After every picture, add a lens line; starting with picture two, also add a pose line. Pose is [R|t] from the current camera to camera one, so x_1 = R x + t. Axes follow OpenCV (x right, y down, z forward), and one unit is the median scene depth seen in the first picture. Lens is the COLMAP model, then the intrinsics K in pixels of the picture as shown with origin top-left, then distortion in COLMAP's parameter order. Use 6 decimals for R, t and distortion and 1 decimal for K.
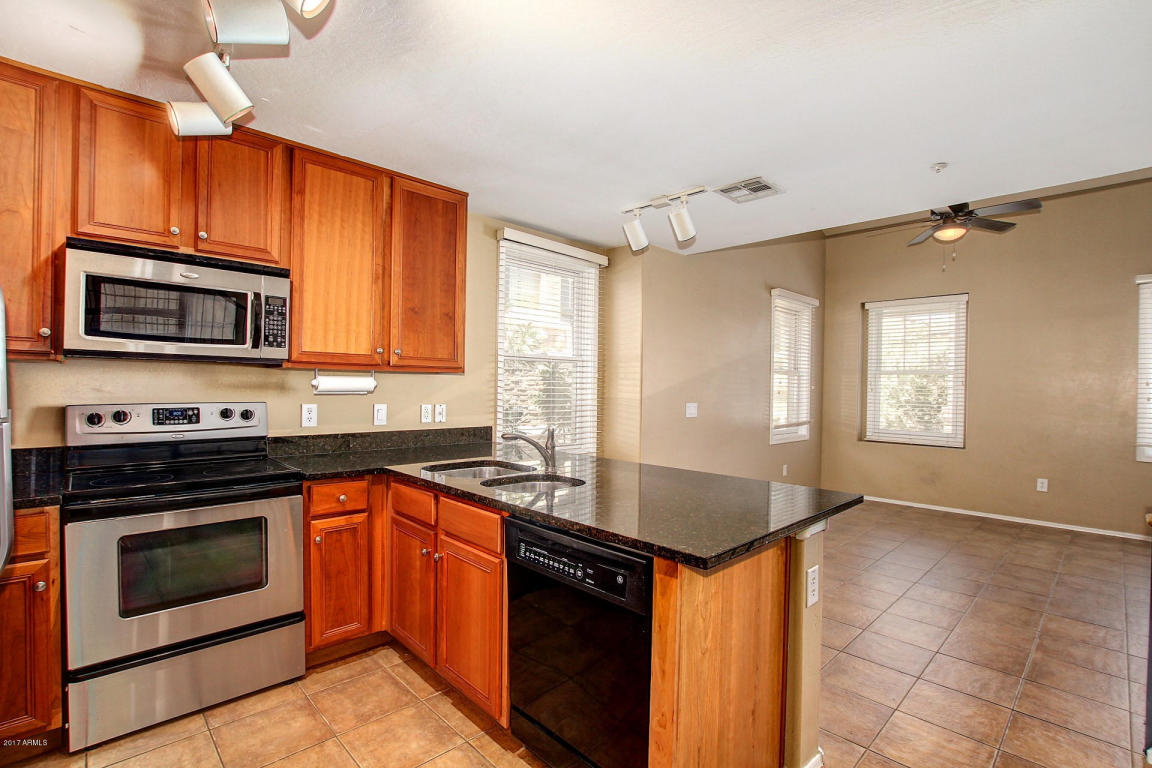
lens RADIAL K [[533.3, 0, 575.7], [0, 533.3, 391.2], [0, 0, 1]] dist [-0.035660, 0.005985]
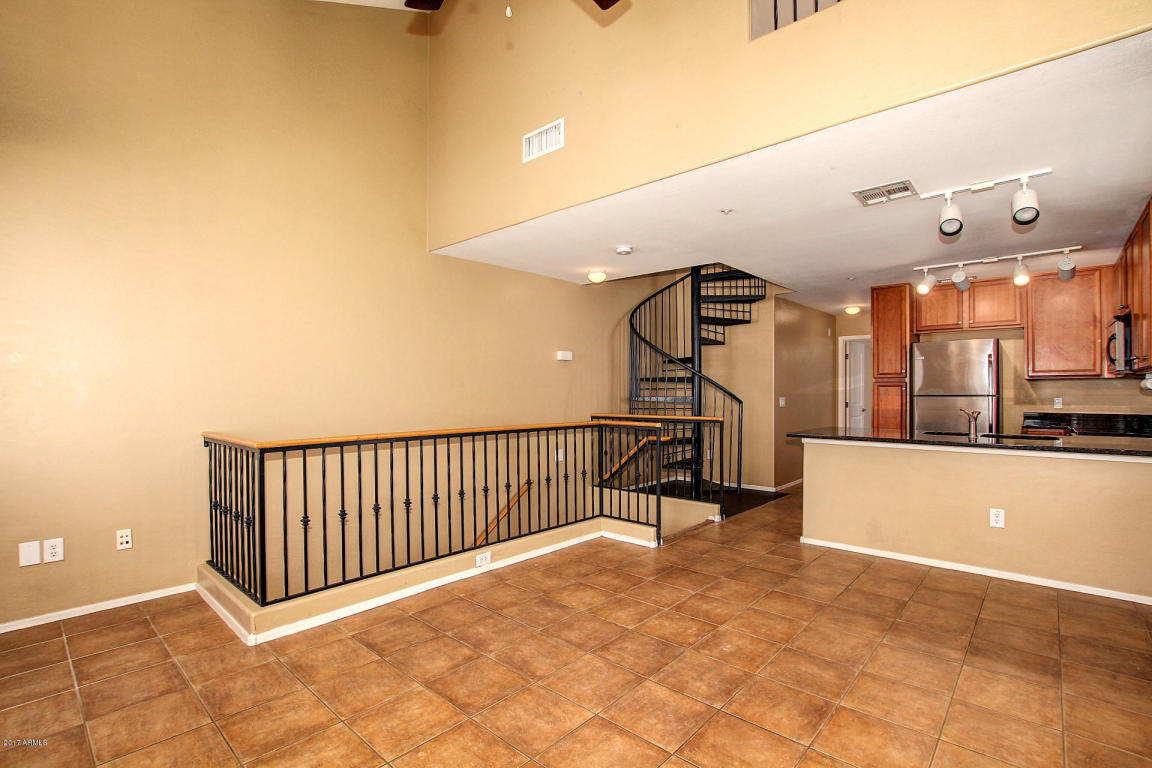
lens RADIAL K [[533.3, 0, 578.7], [0, 533.3, 391.0], [0, 0, 1]] dist [-0.035660, 0.005985]
pose [[-0.997122, -0.013693, -0.074569, 0.678001], [-0.014287, 0.999870, 0.007442, 0.009163], [0.074458, 0.008486, -0.997188, 1.347785]]
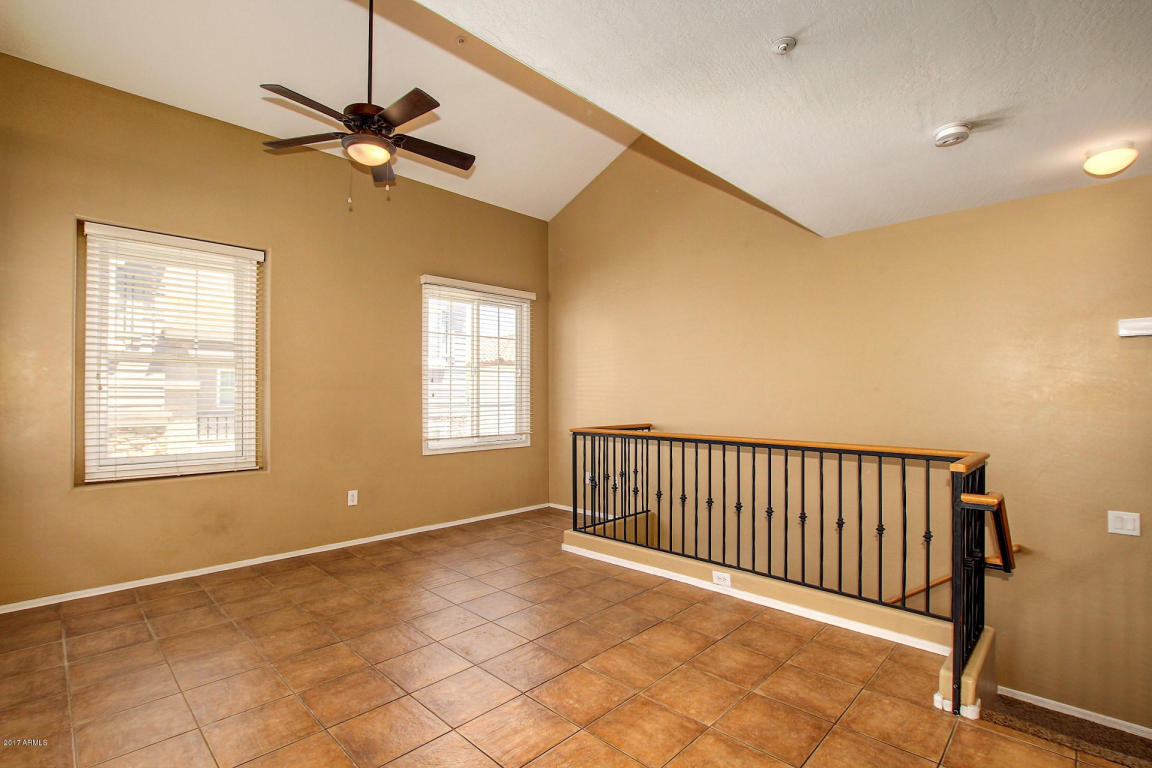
lens RADIAL K [[533.3, 0, 578.4], [0, 533.3, 391.8], [0, 0, 1]] dist [-0.035660, 0.005985]
pose [[-0.040512, -0.008942, 0.999139, 0.019965], [0.008121, 0.999924, 0.009278, 0.001680], [-0.999146, 0.008490, -0.040437, 0.758746]]
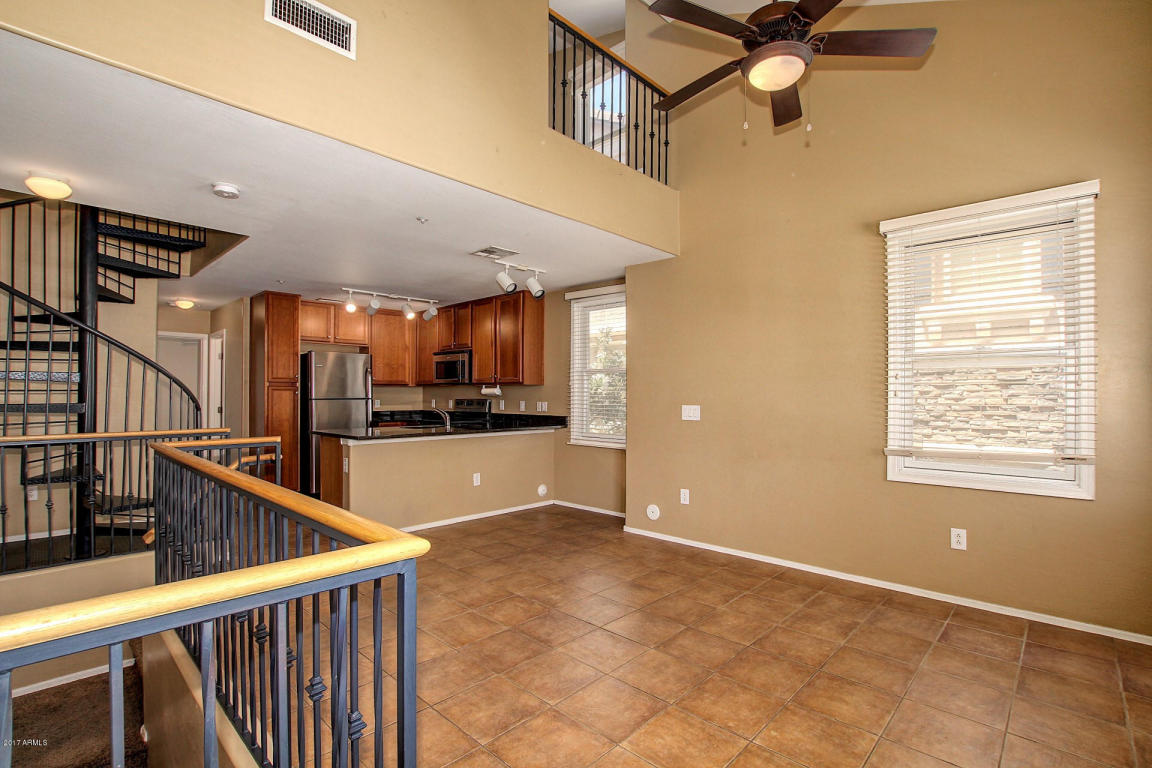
lens RADIAL K [[533.3, 0, 575.9], [0, 533.3, 393.0], [0, 0, 1]] dist [-0.035660, 0.005985]
pose [[0.044179, -0.018055, -0.998860, 1.209115], [-0.009583, 0.999783, -0.018495, 0.021001], [0.998978, 0.010389, 0.043996, 0.786164]]
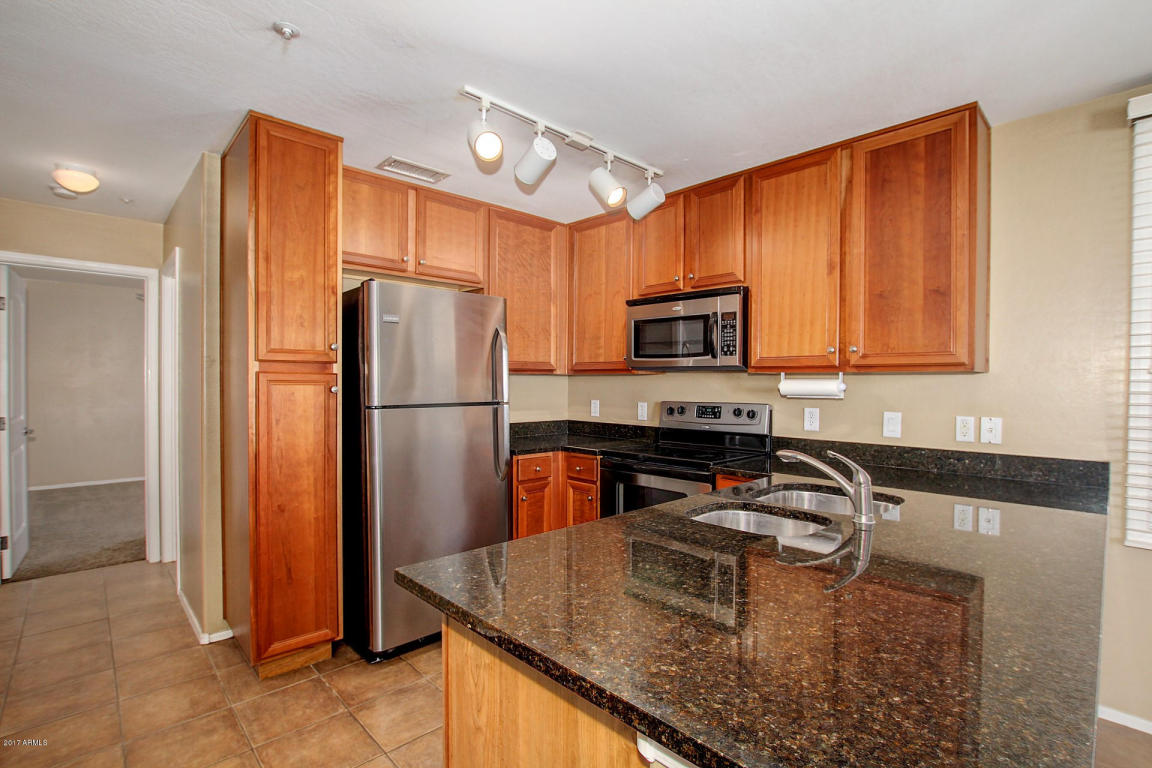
lens RADIAL K [[533.3, 0, 578.9], [0, 533.3, 390.9], [0, 0, 1]] dist [-0.035660, 0.005985]
pose [[0.002975, 0.000841, -0.999995, 0.319299], [-0.015219, 0.999884, 0.000796, -0.001460], [0.999880, 0.015217, 0.002988, 0.357693]]
